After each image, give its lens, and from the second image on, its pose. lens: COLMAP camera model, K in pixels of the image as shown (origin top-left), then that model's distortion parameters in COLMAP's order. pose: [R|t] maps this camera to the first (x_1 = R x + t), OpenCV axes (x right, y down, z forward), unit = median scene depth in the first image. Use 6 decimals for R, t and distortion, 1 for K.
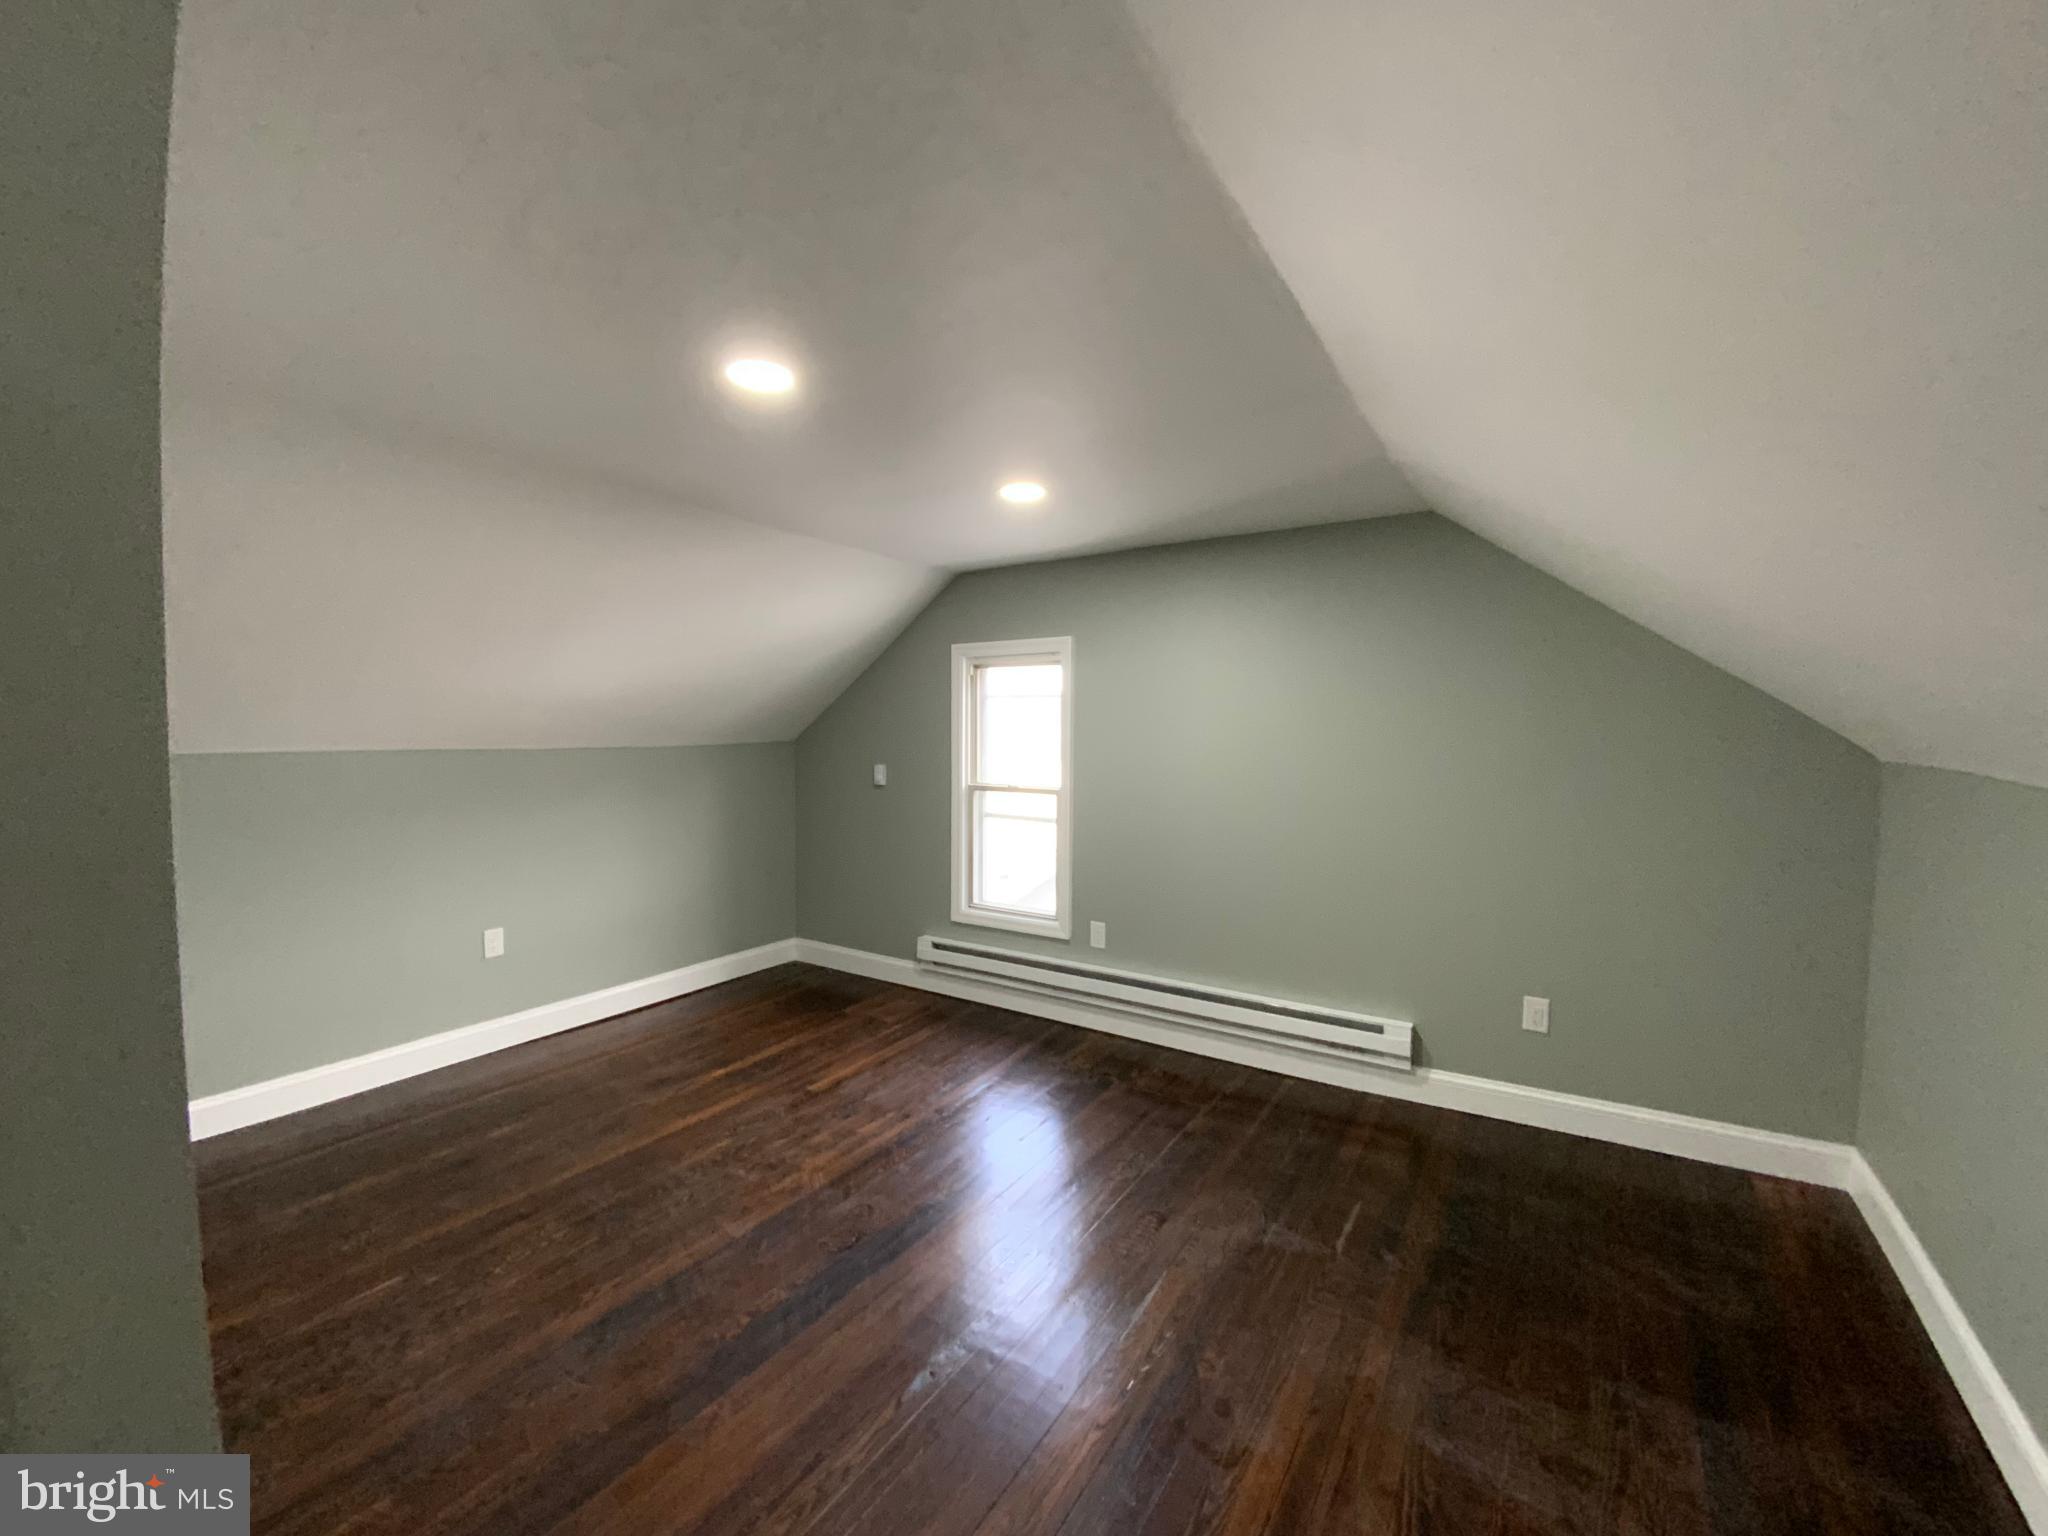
lens RADIAL K [[833.1, 0, 1026.3], [0, 833.1, 761.3], [0, 0, 1]] dist [0.012231, 0.000084]
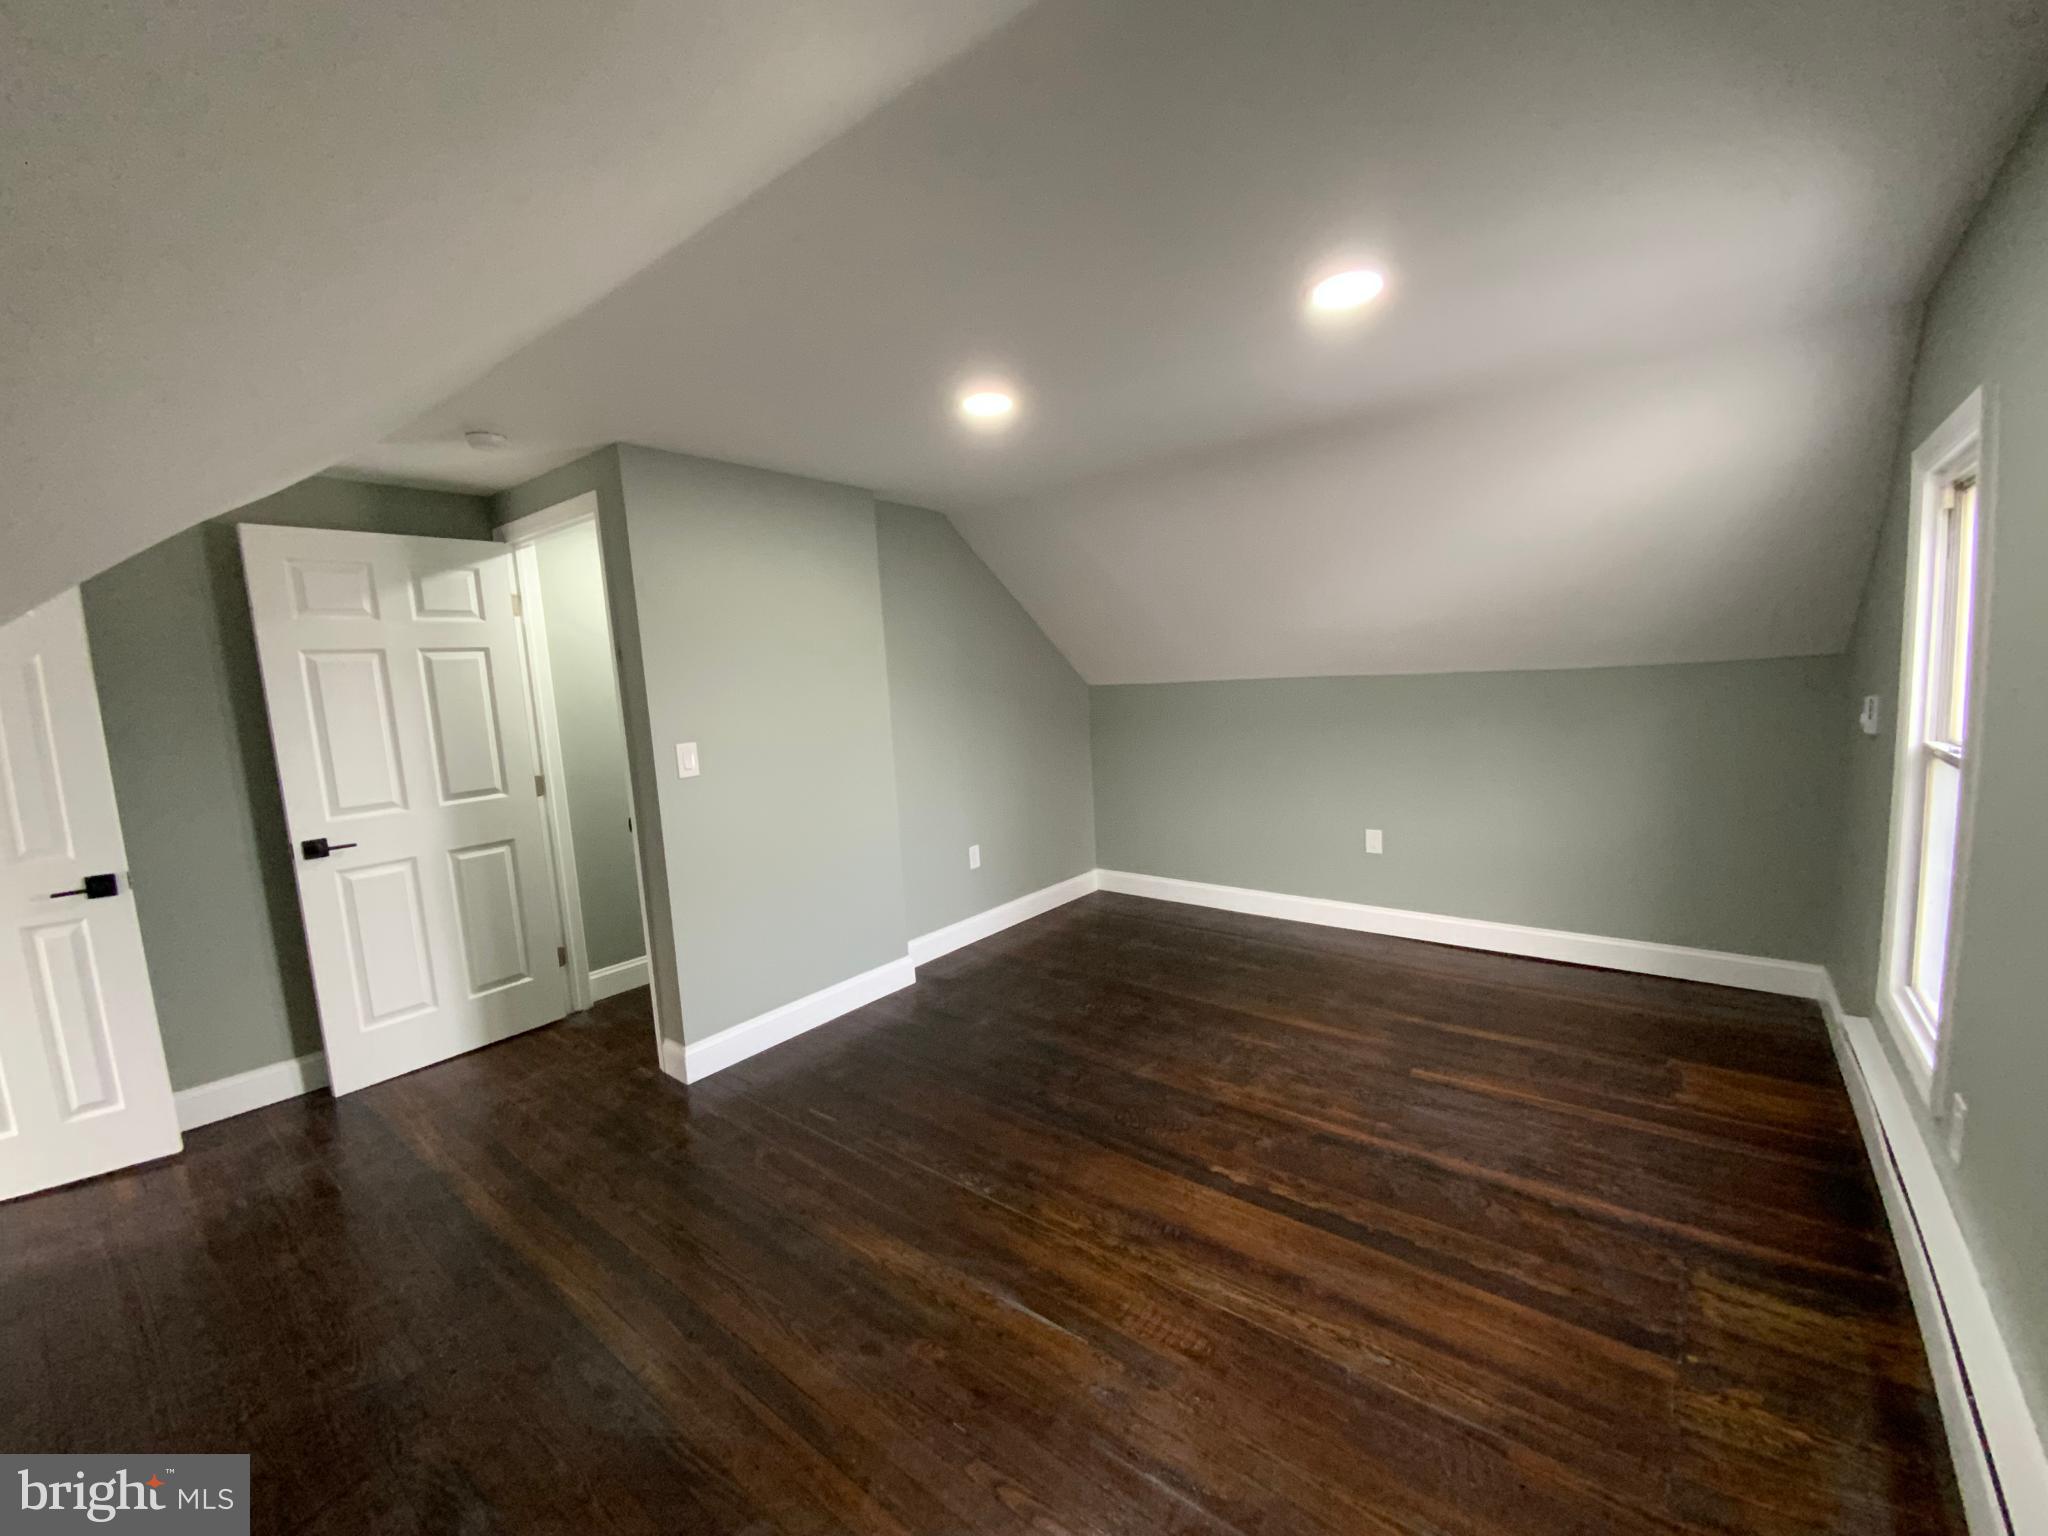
lens RADIAL K [[833.1, 0, 1029.1], [0, 833.1, 780.3], [0, 0, 1]] dist [0.012231, 0.000084]
pose [[-0.096825, 0.120934, -0.987927, 0.591762], [0.001053, 0.992603, 0.121404, -0.011880], [0.995301, 0.010715, -0.096236, 0.672981]]
